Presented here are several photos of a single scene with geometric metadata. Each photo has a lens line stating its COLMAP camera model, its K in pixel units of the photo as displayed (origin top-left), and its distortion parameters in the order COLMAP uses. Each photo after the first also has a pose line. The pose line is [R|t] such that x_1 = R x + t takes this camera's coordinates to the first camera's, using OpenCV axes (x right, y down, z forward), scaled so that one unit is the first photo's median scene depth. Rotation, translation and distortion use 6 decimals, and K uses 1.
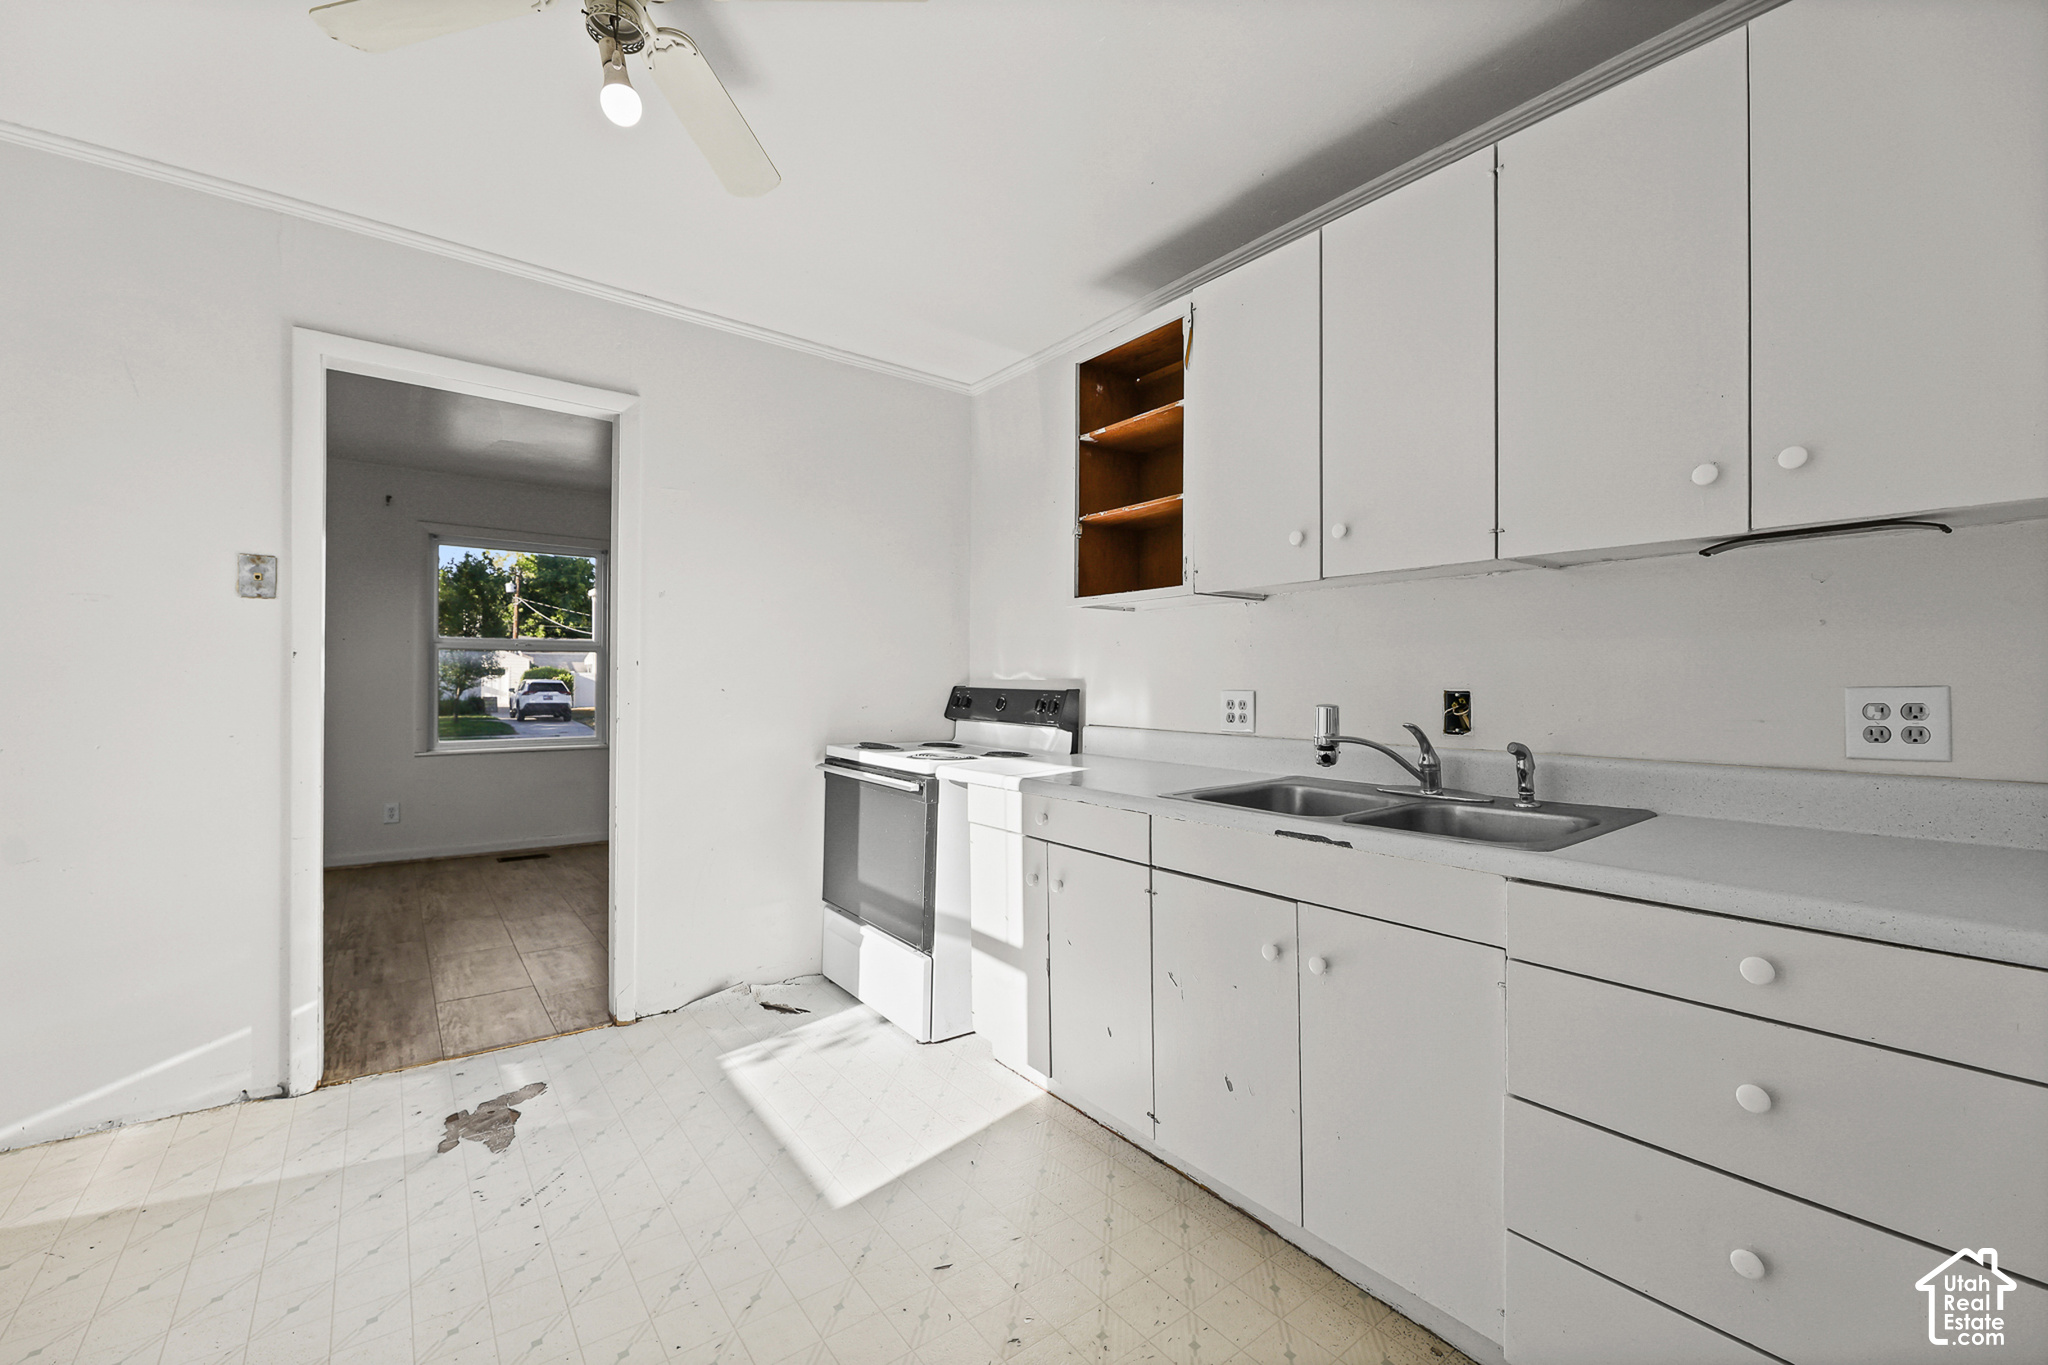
lens RADIAL K [[840.8, 0, 1024.0], [0, 840.8, 682.5], [0, 0, 1]] dist [-0.001183, -0.000183]
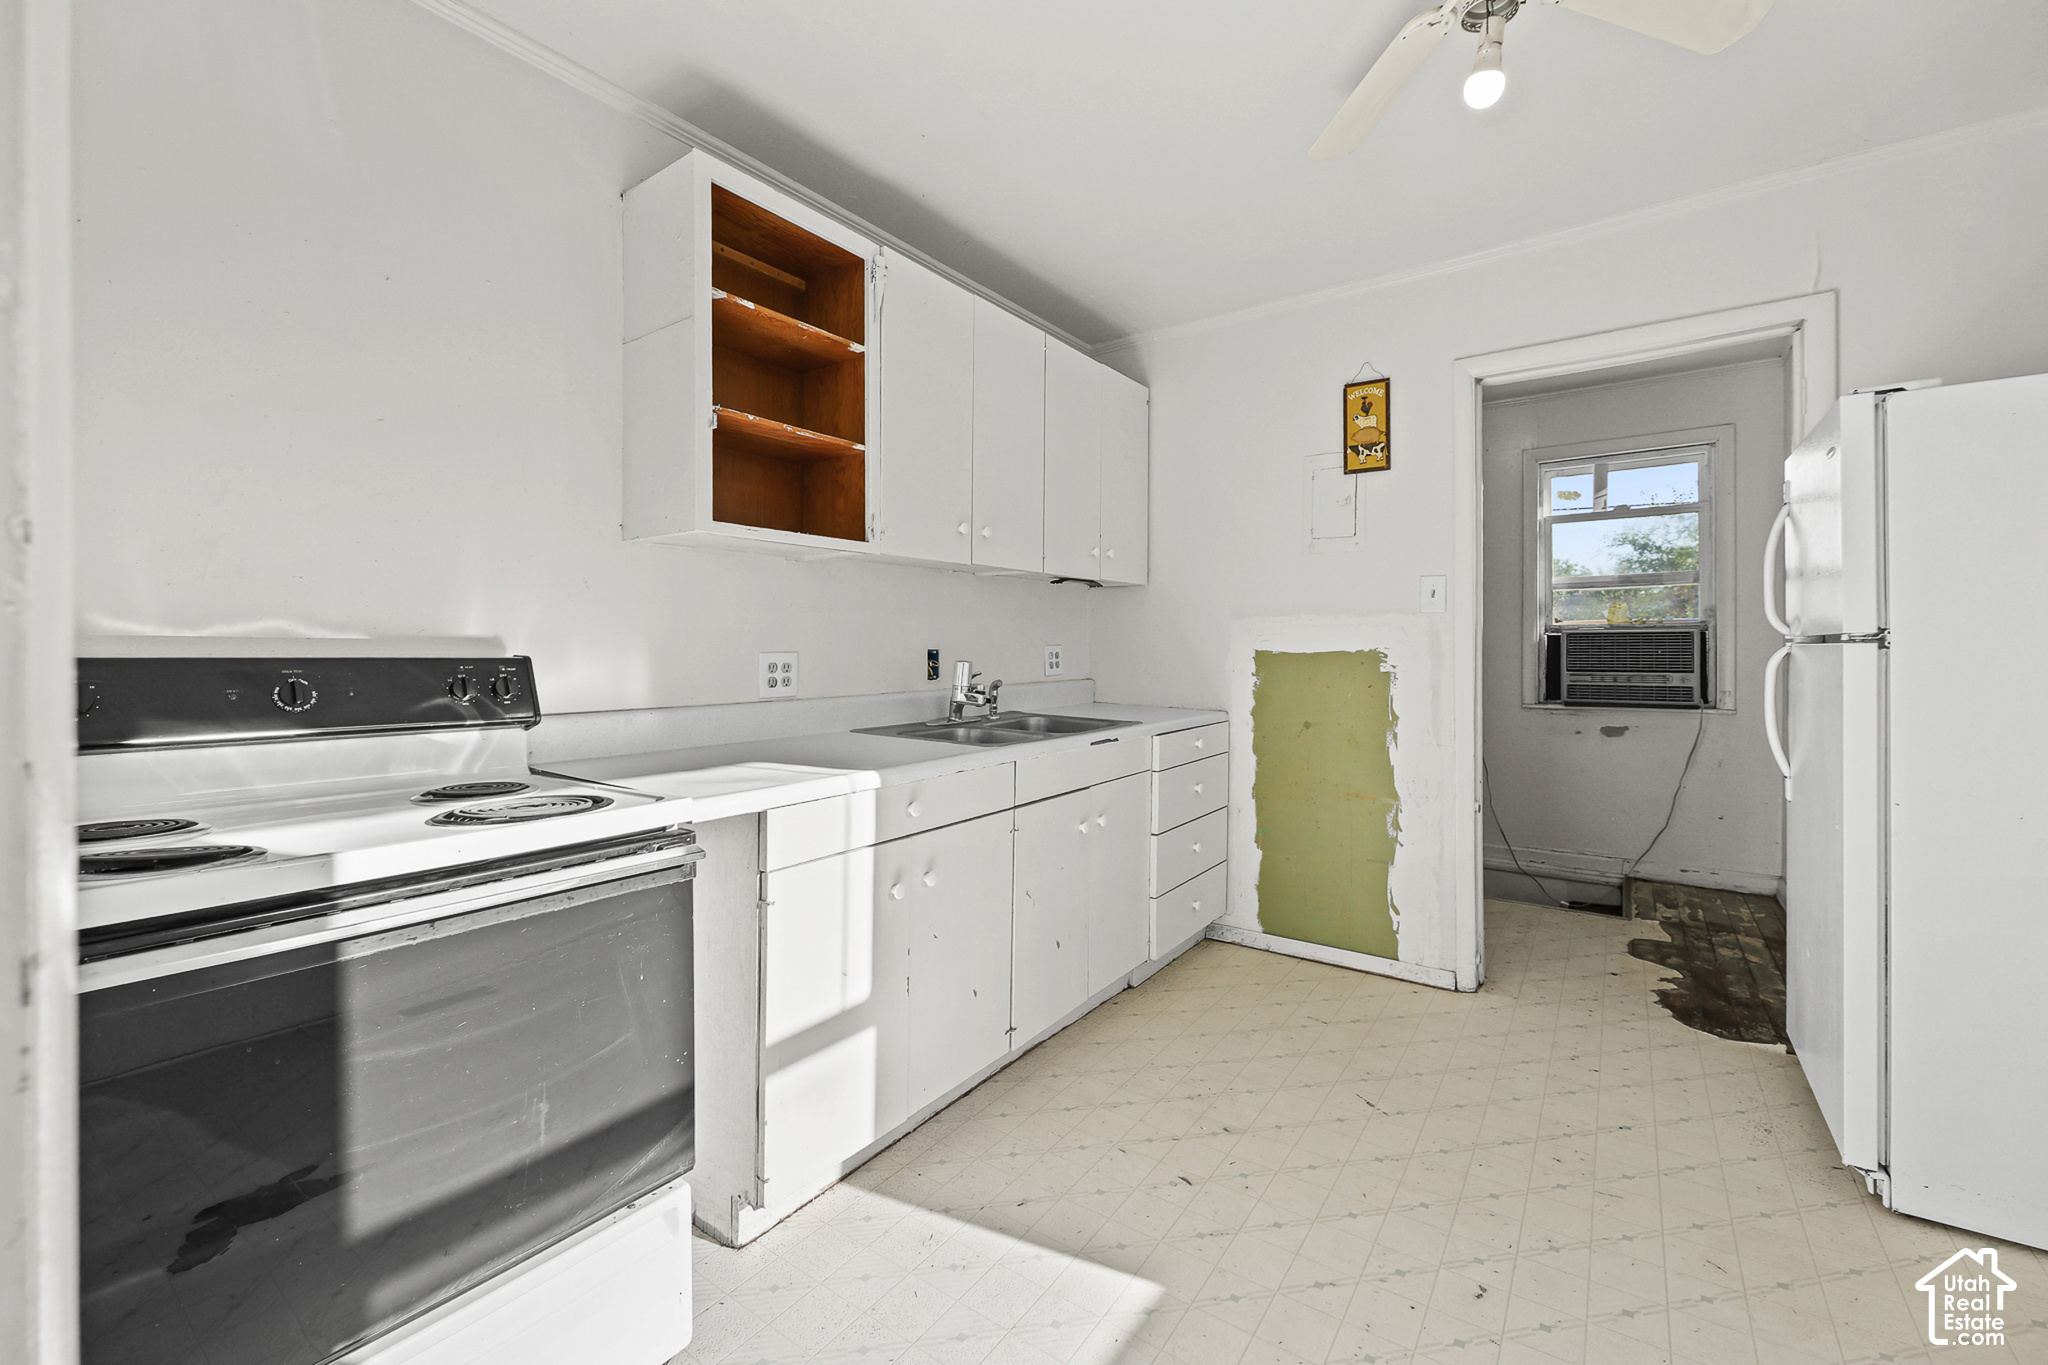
lens RADIAL K [[818.4, 0, 1055.6], [0, 818.4, 647.6], [0, 0, 1]] dist [0.000132, -0.000078]
pose [[-0.308357, -0.007015, 0.951245, -0.754353], [-0.002555, 0.999975, 0.006546, -0.002506], [-0.951267, -0.000412, -0.308368, 1.068456]]
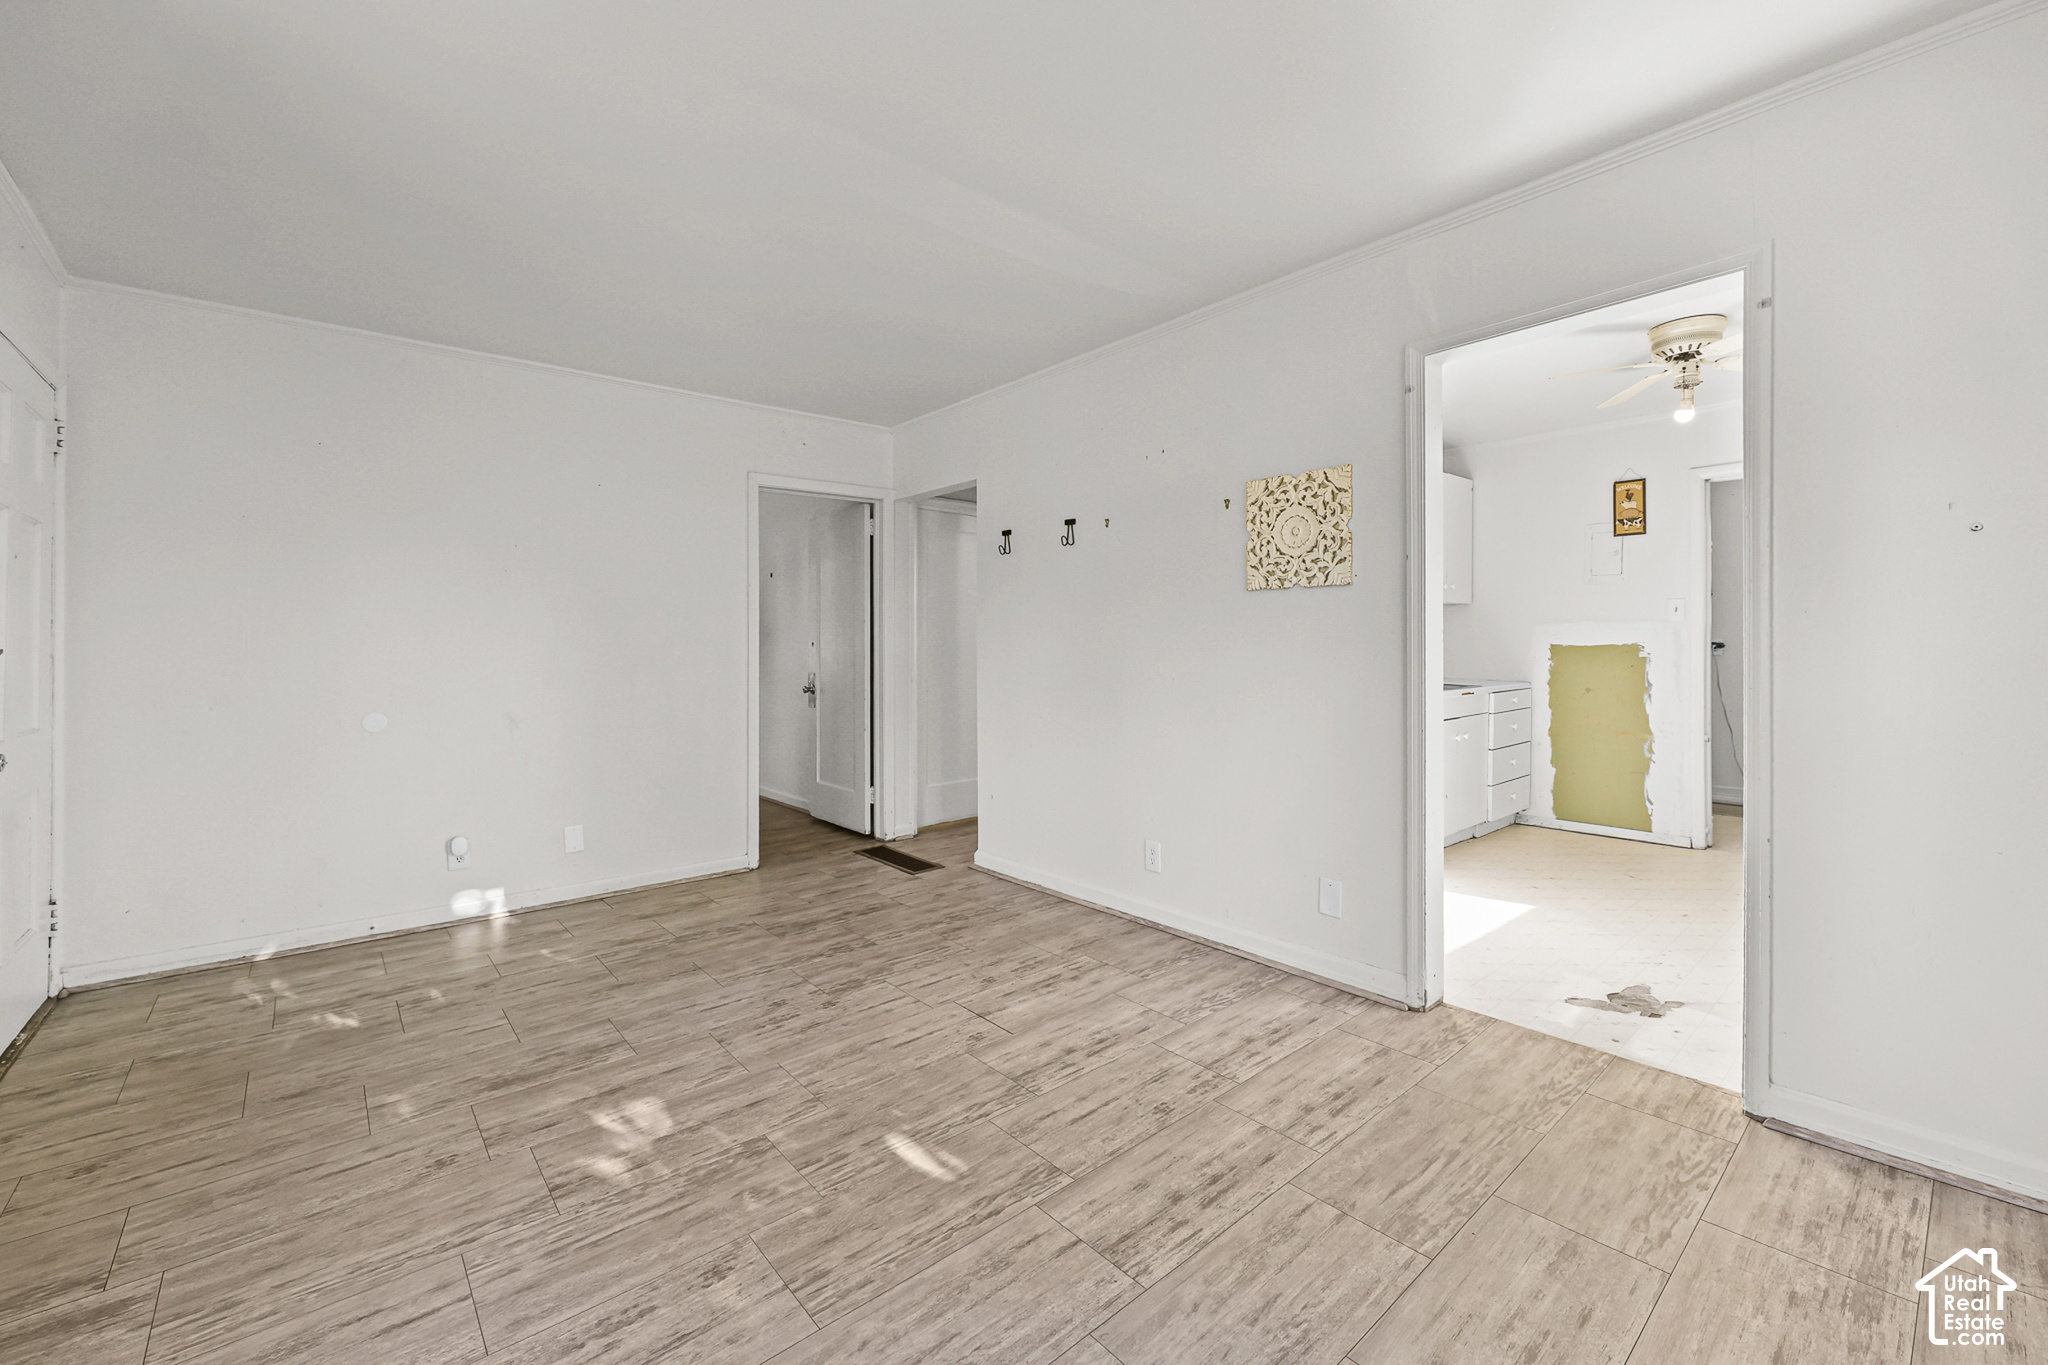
lens RADIAL K [[835.7, 0, 1030.6], [0, 835.7, 652.5], [0, 0, 1]] dist [-0.003118, -0.000207]
pose [[-0.062255, -0.014322, 0.997958, -1.711860], [0.006025, 0.999873, 0.014726, -0.009637], [-0.998042, 0.006929, -0.062161, 1.865312]]
